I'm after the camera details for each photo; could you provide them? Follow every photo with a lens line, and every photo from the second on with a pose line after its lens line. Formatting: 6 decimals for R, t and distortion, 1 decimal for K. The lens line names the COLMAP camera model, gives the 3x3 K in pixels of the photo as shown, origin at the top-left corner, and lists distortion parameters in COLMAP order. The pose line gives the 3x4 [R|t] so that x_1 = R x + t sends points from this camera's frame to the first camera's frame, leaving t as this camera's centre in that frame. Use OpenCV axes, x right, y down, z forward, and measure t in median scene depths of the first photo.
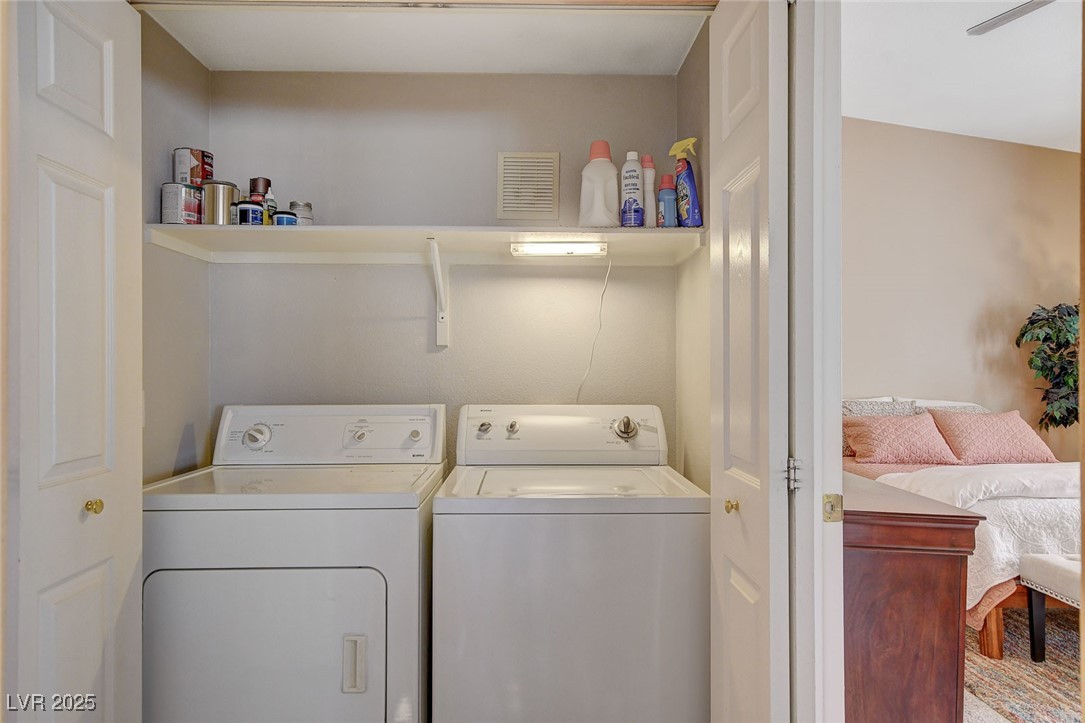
lens RADIAL K [[649.2, 0, 531.9], [0, 649.2, 367.9], [0, 0, 1]] dist [0.008063, 0.003613]
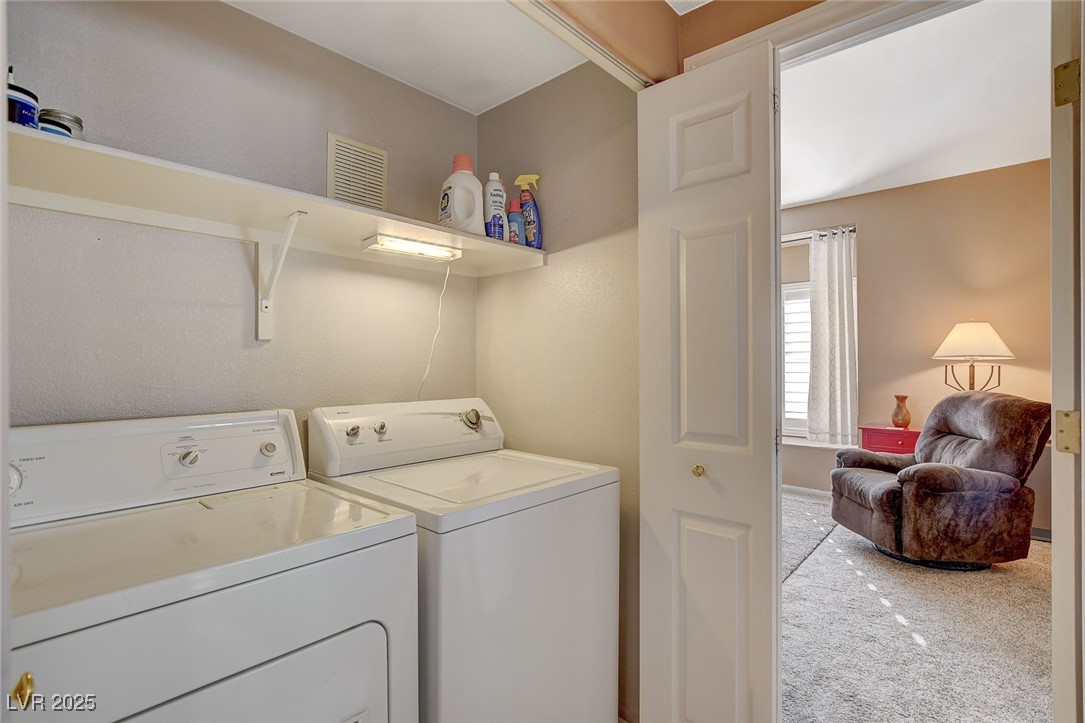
lens RADIAL K [[525.6, 0, 532.2], [0, 525.6, 356.8], [0, 0, 1]] dist [-0.015185, 0.001217]
pose [[0.692744, 0.004970, 0.721167, -0.439696], [0.000617, 0.999972, -0.007484, -0.007523], [-0.721184, 0.005629, 0.692721, 0.315501]]
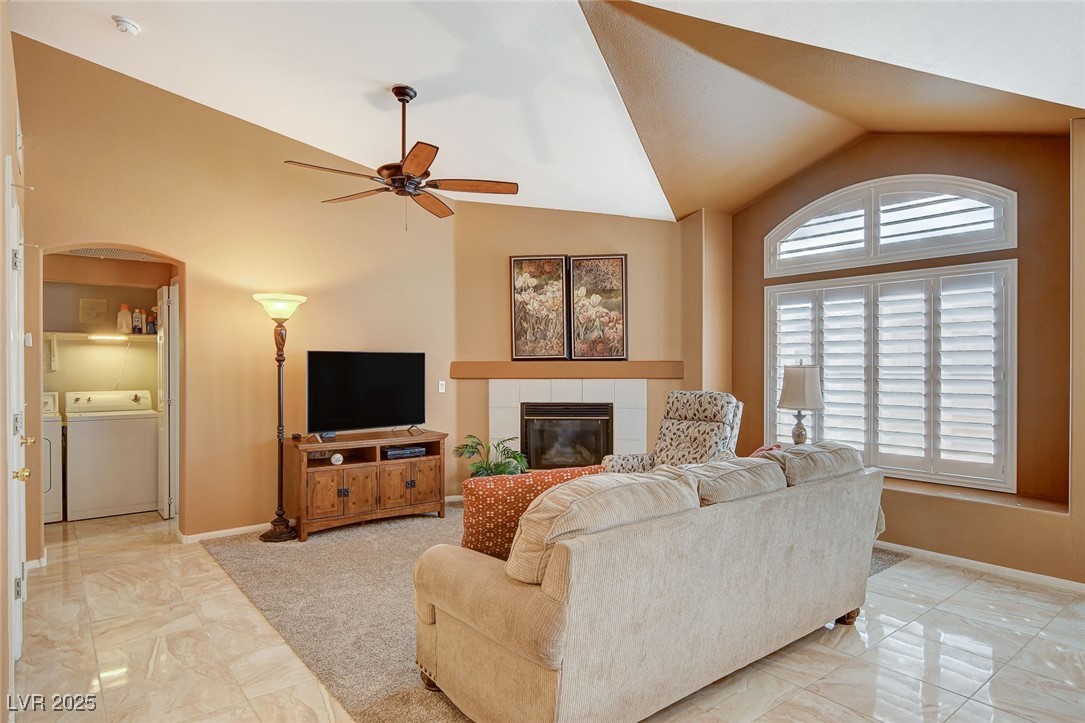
lens RADIAL K [[649.2, 0, 546.1], [0, 649.2, 367.5], [0, 0, 1]] dist [0.008063, 0.003613]
pose [[0.787730, -0.004031, 0.616007, -0.222451], [-0.001260, 0.999966, 0.008155, -0.078135], [-0.616019, -0.007200, 0.787698, -2.612655]]
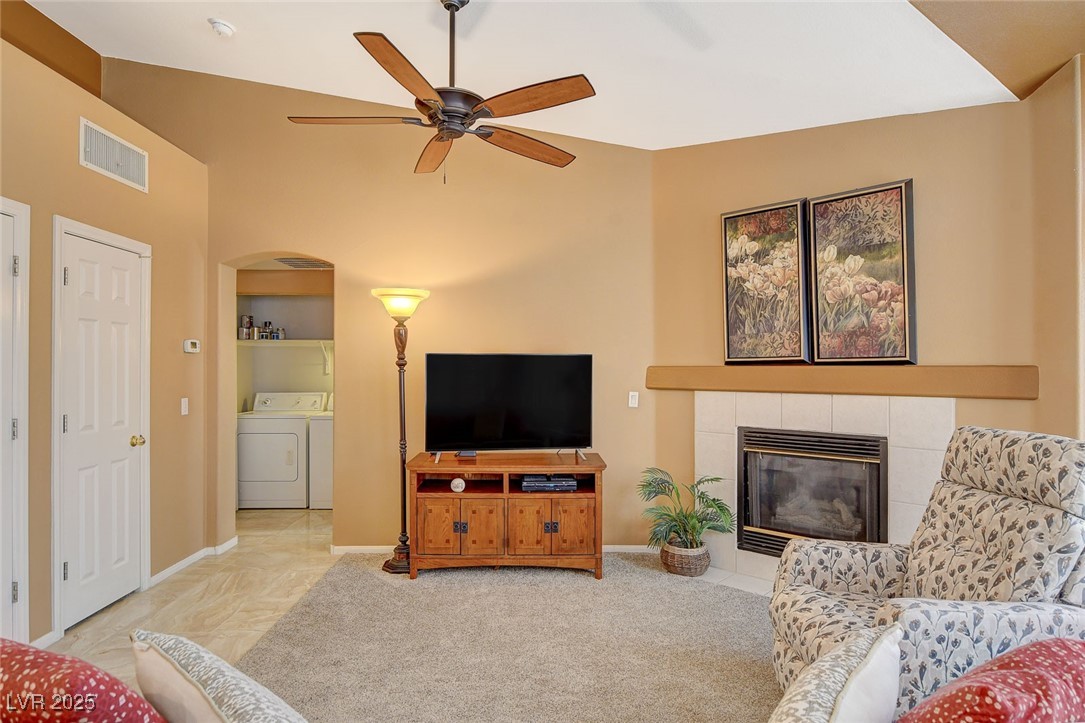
lens RADIAL K [[612.8, 0, 536.9], [0, 612.8, 362.3], [0, 0, 1]] dist [-0.016347, 0.005316]
pose [[0.999996, 0.002506, -0.001486, 0.947784], [-0.002514, 0.999984, -0.005126, -0.081968], [0.001473, 0.005129, 0.999986, -2.080916]]
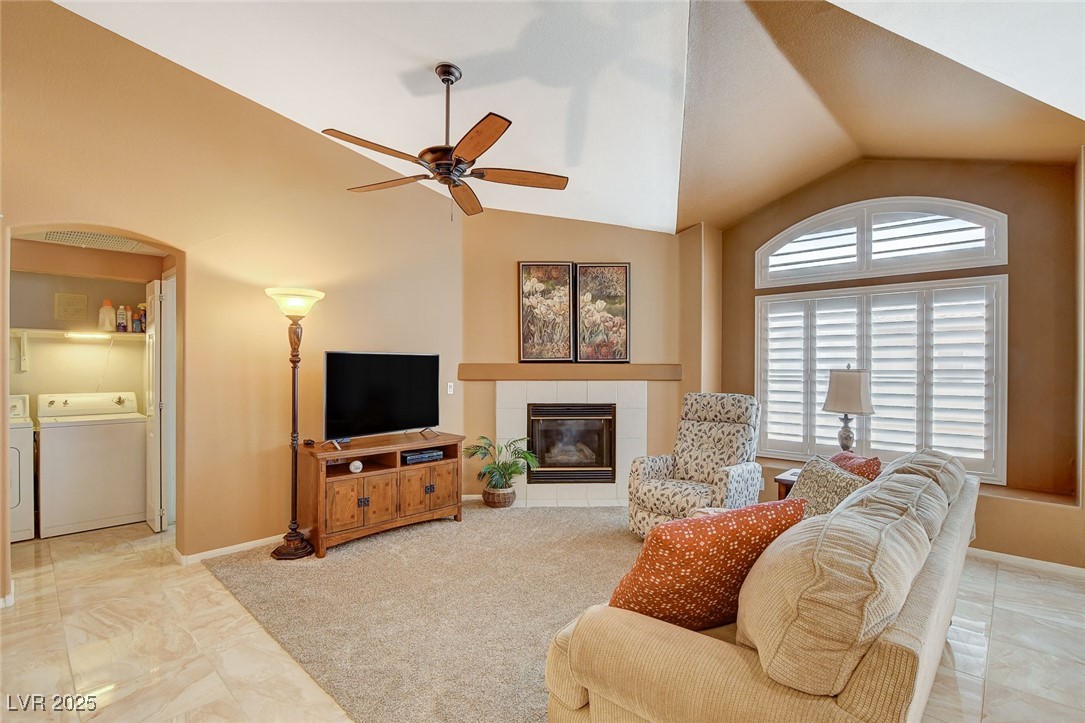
lens RADIAL K [[525.6, 0, 548.6], [0, 525.6, 367.4], [0, 0, 1]] dist [-0.015185, 0.001217]
pose [[0.689909, 0.000174, 0.723896, -0.210751], [-0.006814, 0.999957, 0.006253, -0.079970], [-0.723864, -0.009246, 0.689880, -1.953854]]
